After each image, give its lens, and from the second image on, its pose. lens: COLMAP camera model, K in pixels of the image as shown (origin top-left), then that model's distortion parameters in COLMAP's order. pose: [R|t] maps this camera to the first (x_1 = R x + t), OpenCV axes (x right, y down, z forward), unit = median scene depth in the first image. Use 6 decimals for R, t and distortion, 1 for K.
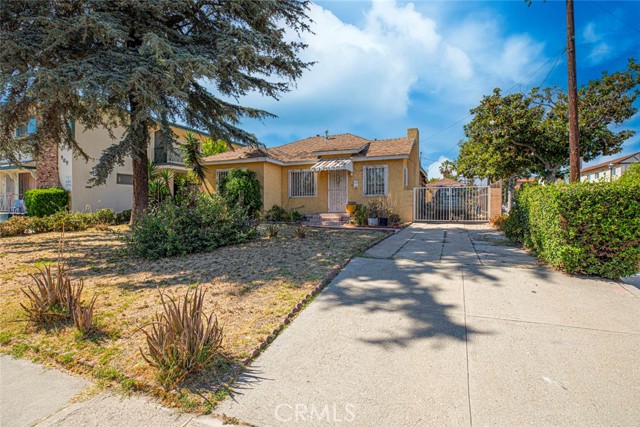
lens RADIAL K [[317.7, 0, 320.0], [0, 317.7, 213.5], [0, 0, 1]] dist [-0.043128, 0.014962]
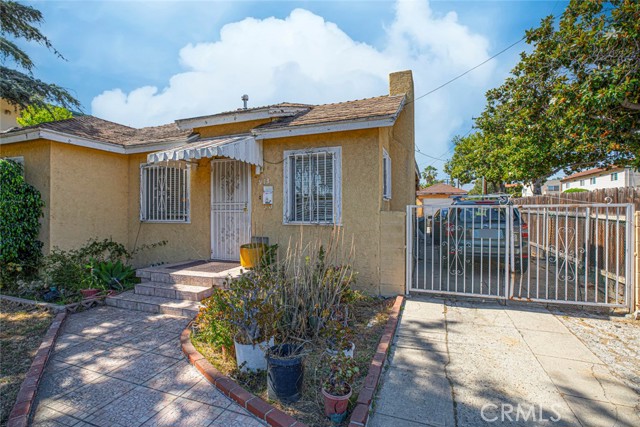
lens RADIAL K [[294.9, 0, 318.4], [0, 294.9, 210.3], [0, 0, 1]] dist [-0.039505, 0.011233]
pose [[0.999695, 0.000329, 0.024691, 0.171030], [0.000205, 0.999767, -0.021598, -0.064199], [-0.024692, 0.021597, 0.999462, 0.614516]]
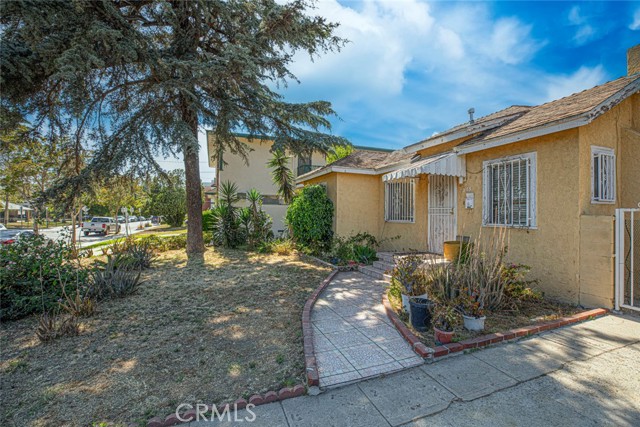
lens RADIAL K [[294.9, 0, 318.4], [0, 294.9, 210.3], [0, 0, 1]] dist [-0.039505, 0.011233]
pose [[0.663698, -0.001933, -0.747998, 0.296824], [-0.024400, 0.999409, -0.024233, -0.061263], [0.747602, 0.034335, 0.663259, 0.530924]]
